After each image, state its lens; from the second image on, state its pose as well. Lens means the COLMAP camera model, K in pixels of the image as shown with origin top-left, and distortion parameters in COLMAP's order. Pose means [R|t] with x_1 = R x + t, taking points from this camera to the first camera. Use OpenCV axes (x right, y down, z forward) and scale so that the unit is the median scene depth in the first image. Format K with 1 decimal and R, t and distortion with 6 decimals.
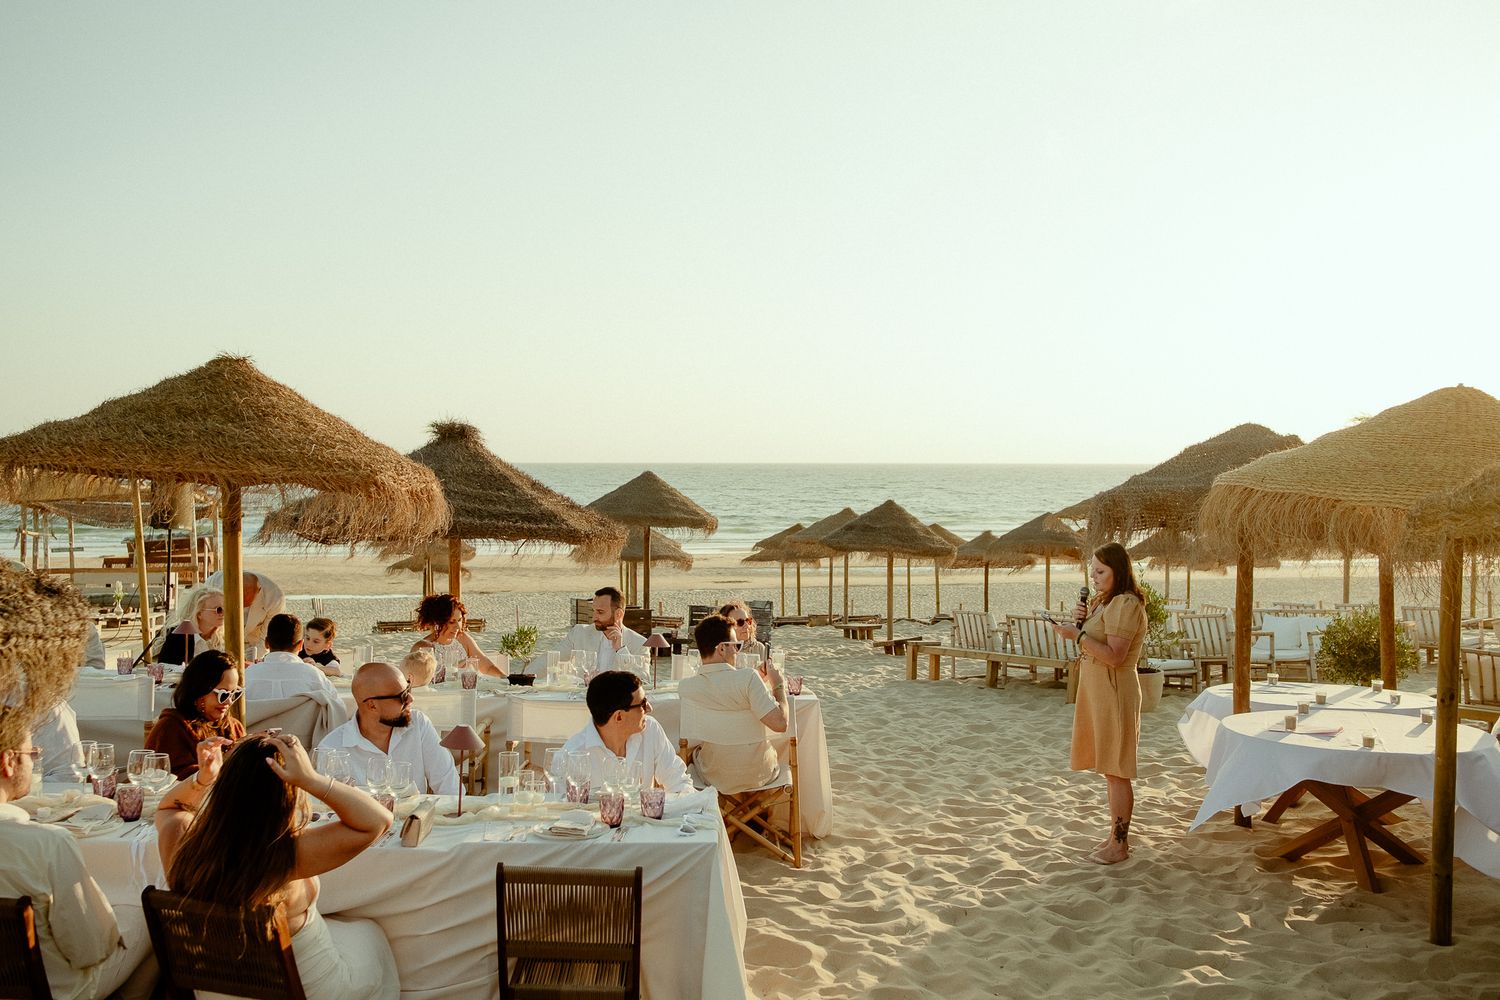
lens RADIAL K [[1543.8, 0, 750.0], [0, 1543.8, 500.0], [0, 0, 1]] dist [-0.122557, -0.005773]
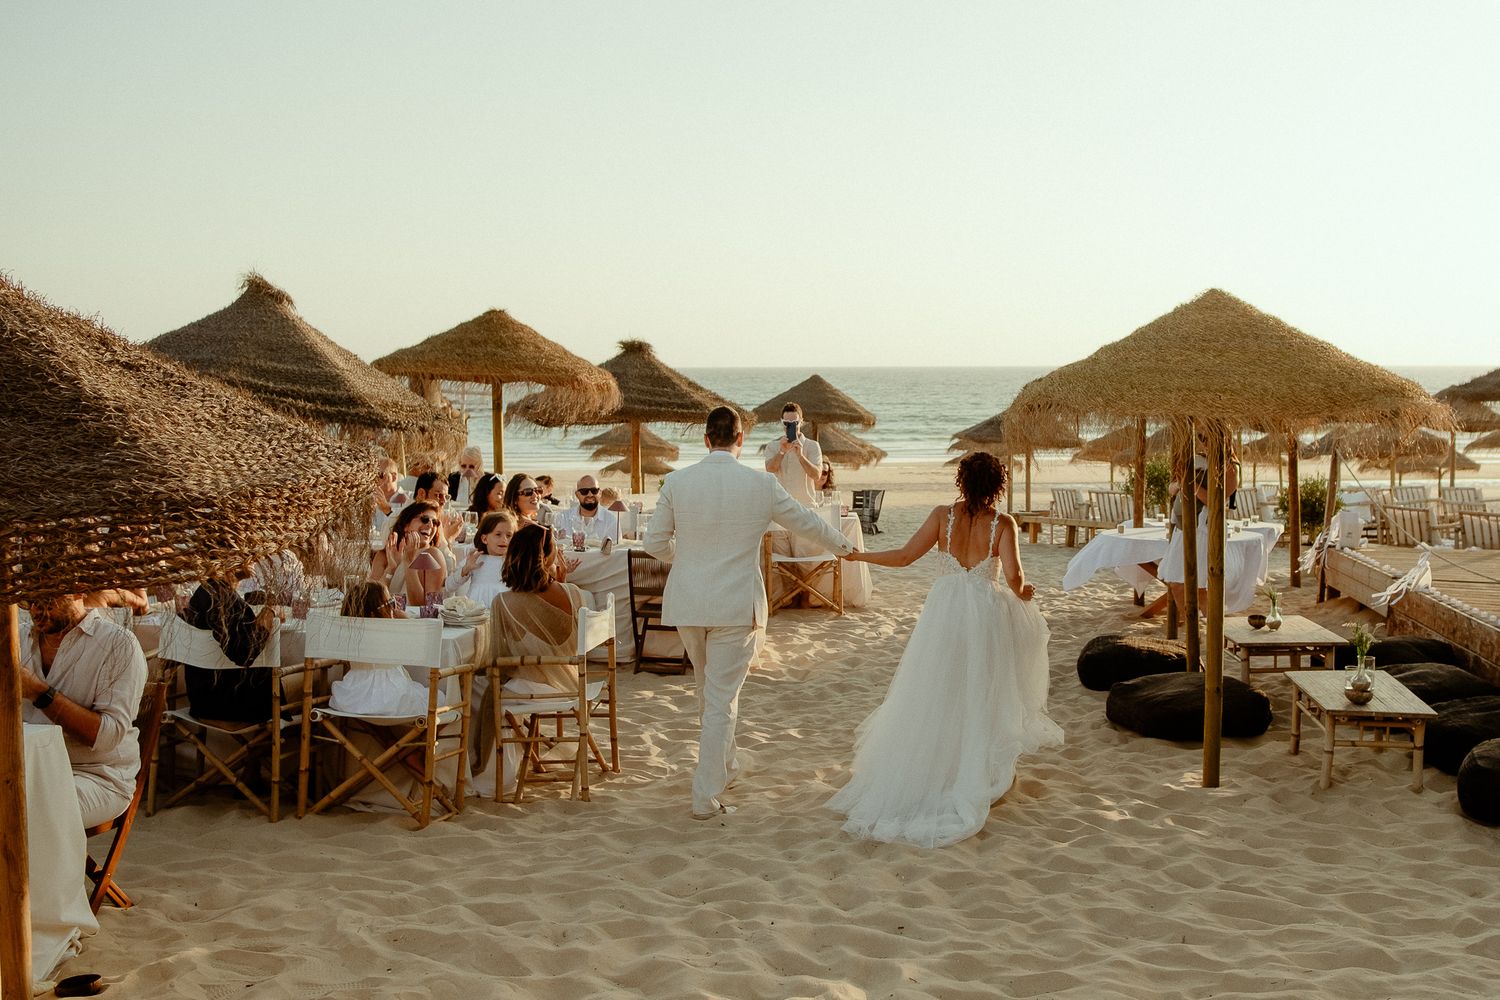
lens RADIAL K [[1543.8, 0, 750.0], [0, 1543.8, 500.0], [0, 0, 1]] dist [-0.122557, -0.005773]
pose [[0.990689, 0.005719, -0.136022, 0.123232], [0.002667, 0.998110, 0.061395, 0.011347], [0.136116, -0.061186, 0.988802, -0.466866]]
